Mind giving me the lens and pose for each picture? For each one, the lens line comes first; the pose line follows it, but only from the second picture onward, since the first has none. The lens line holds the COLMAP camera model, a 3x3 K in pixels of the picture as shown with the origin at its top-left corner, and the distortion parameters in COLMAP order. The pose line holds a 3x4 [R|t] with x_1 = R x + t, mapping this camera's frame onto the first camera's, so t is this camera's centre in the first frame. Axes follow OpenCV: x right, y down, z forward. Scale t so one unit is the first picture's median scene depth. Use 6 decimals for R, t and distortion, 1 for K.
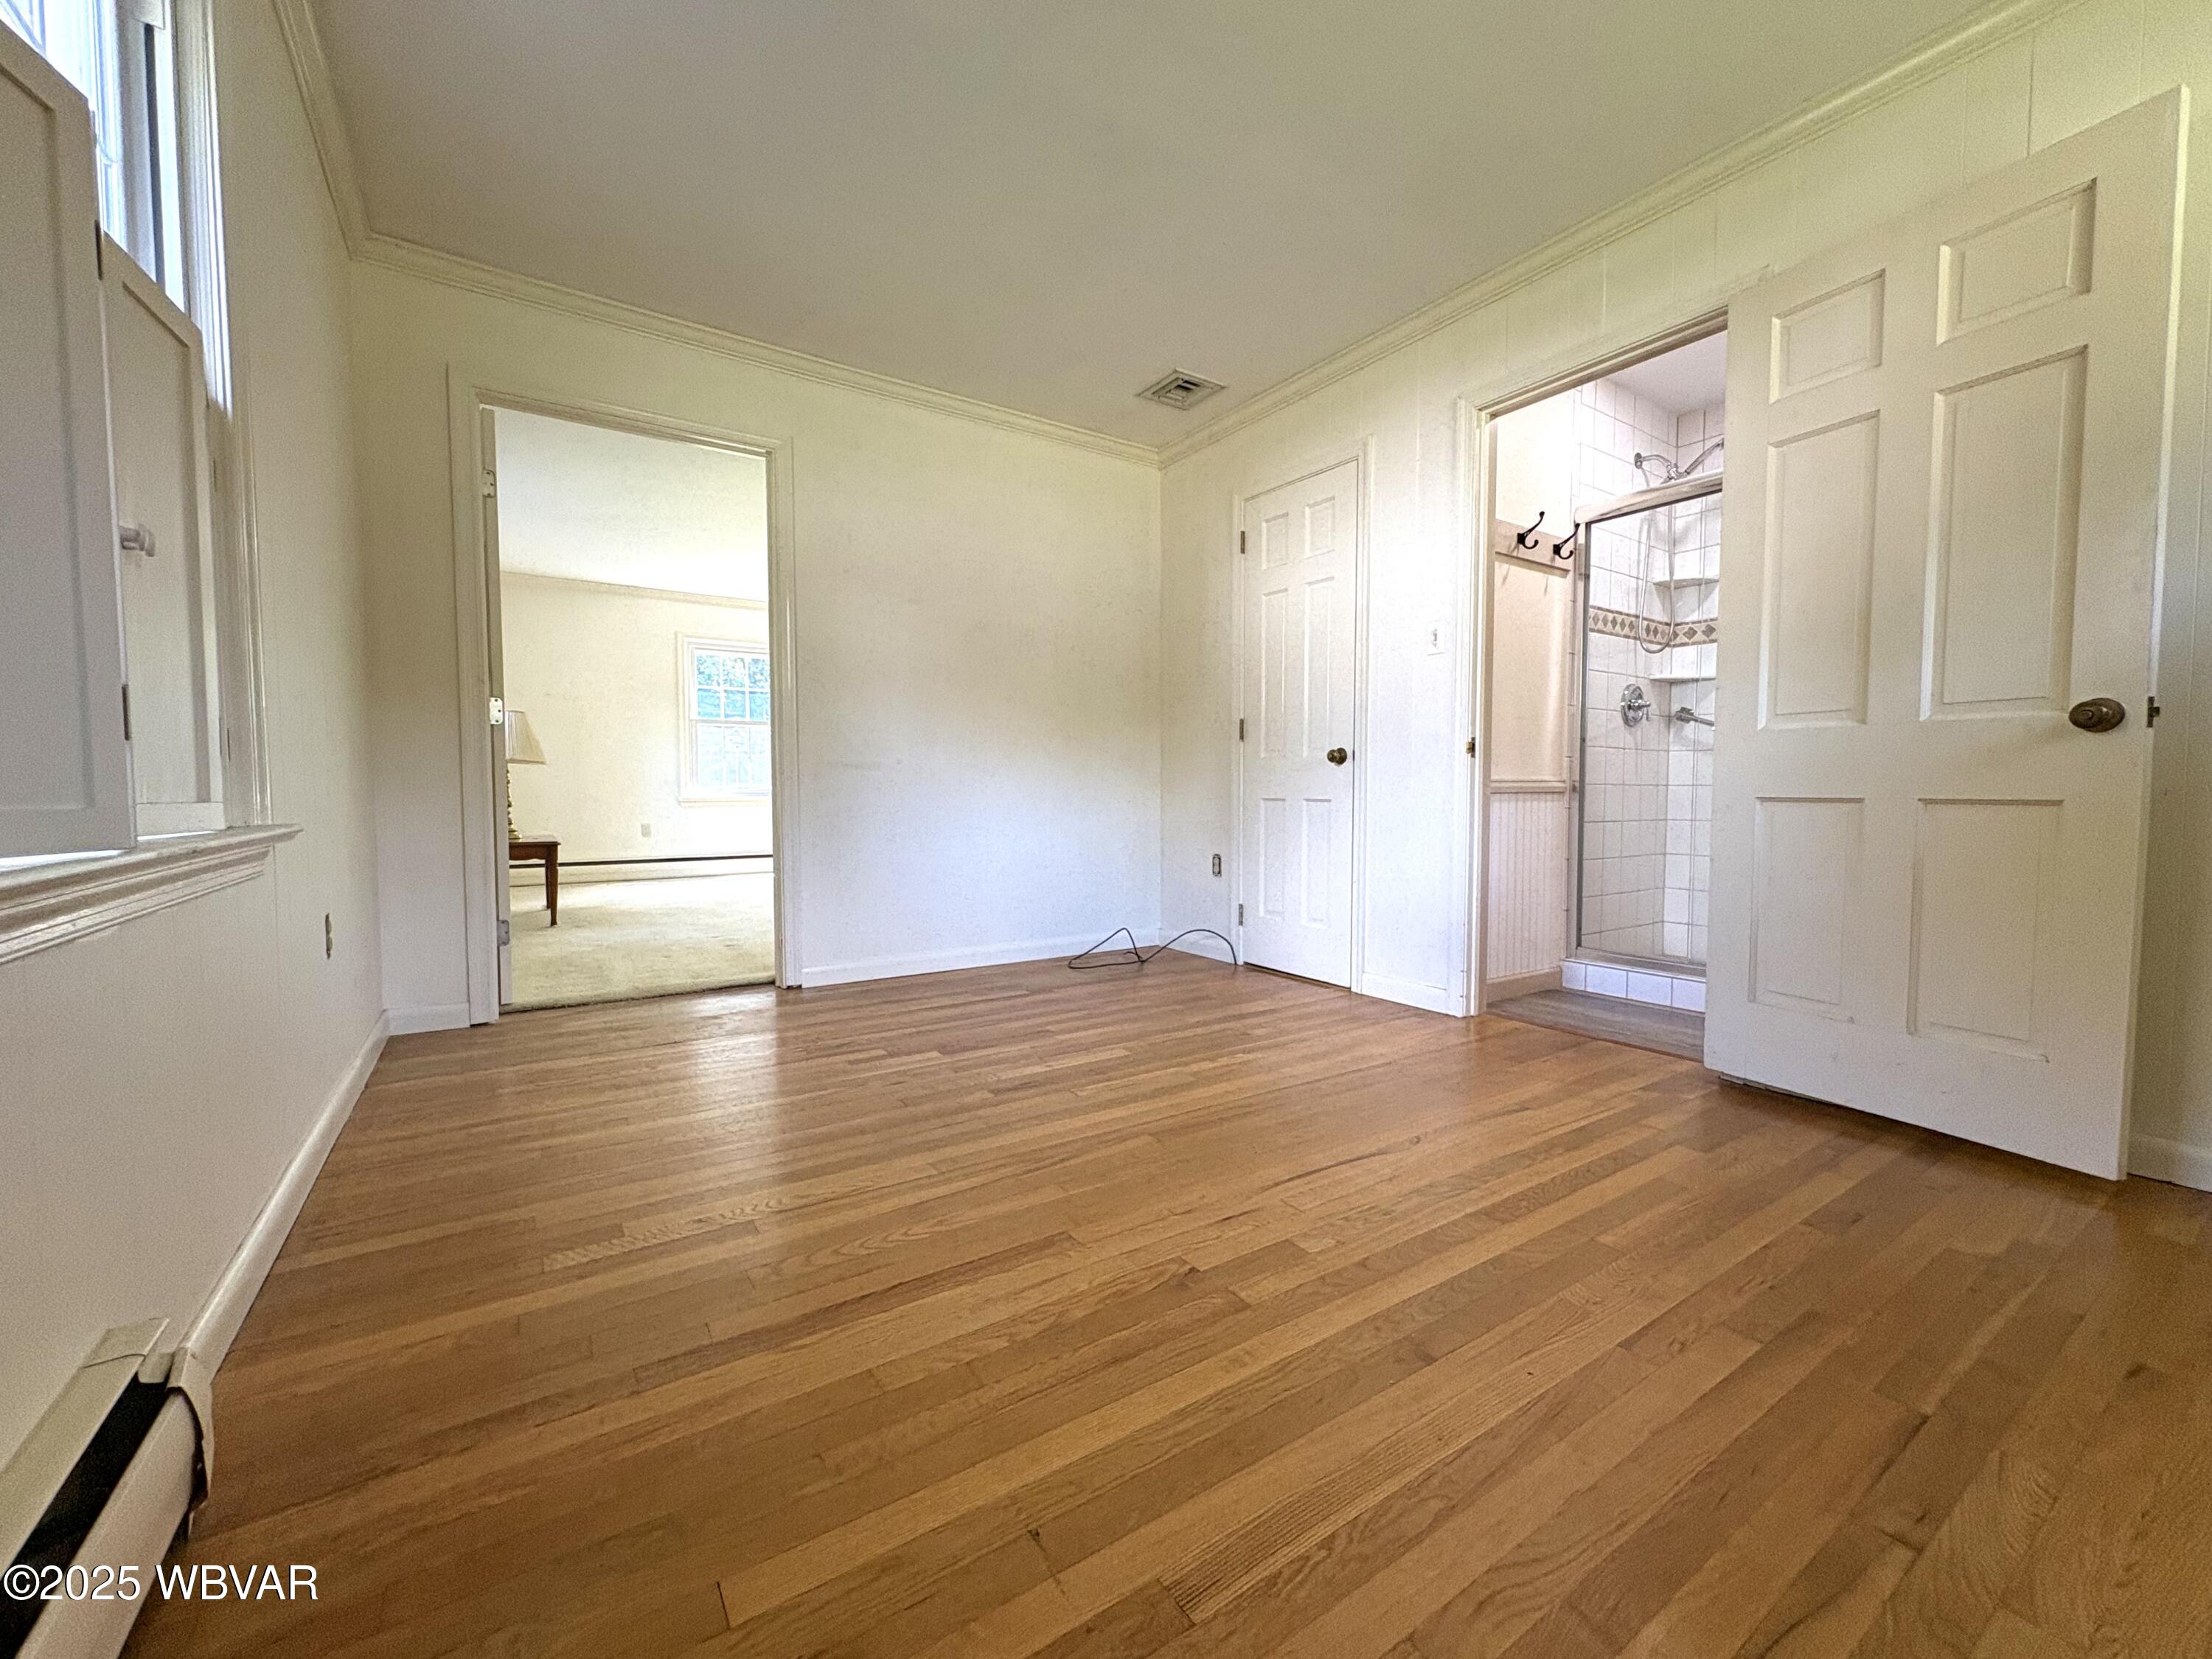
lens RADIAL K [[885.0, 0, 1096.2], [0, 885.0, 833.4], [0, 0, 1]] dist [0.006909, -0.000092]
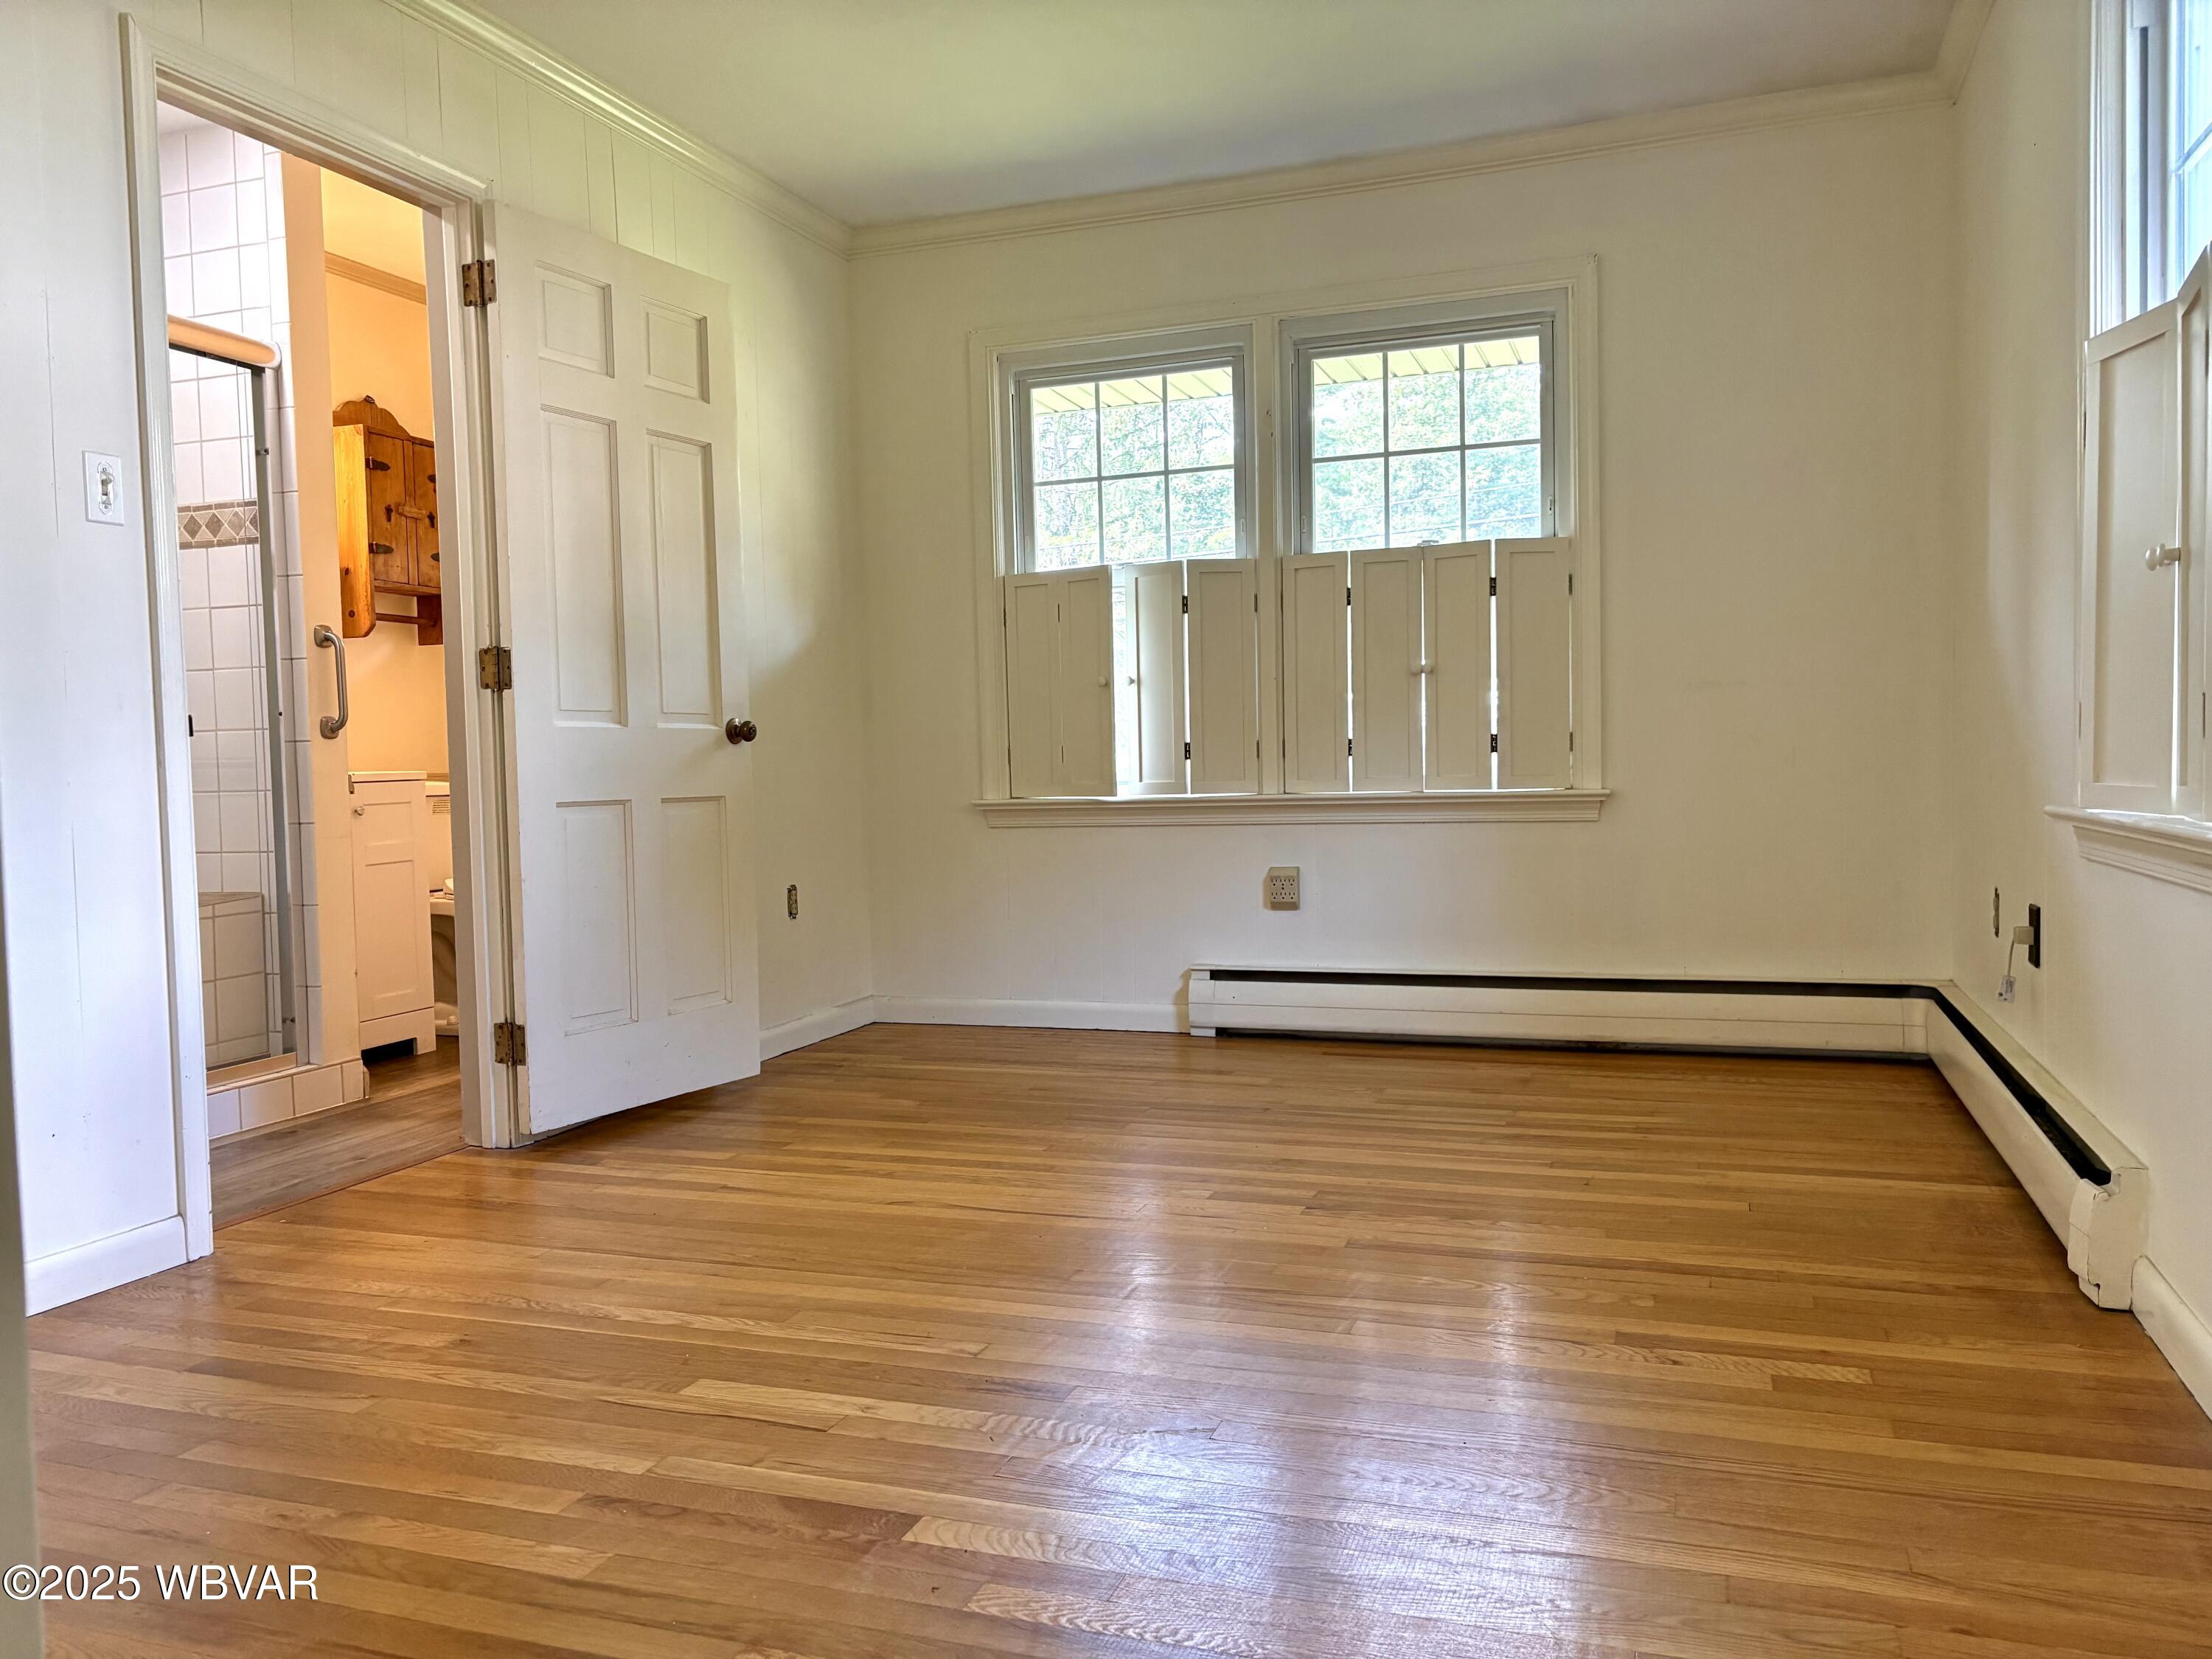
lens RADIAL K [[1656.8, 0, 1103.7], [0, 1656.8, 829.0], [0, 0, 1]] dist [0.003912, -0.001857]
pose [[-0.604137, -0.020493, 0.796617, -0.806188], [0.061280, 0.995514, 0.072083, -0.089370], [-0.794521, 0.092365, -0.600171, 1.399703]]
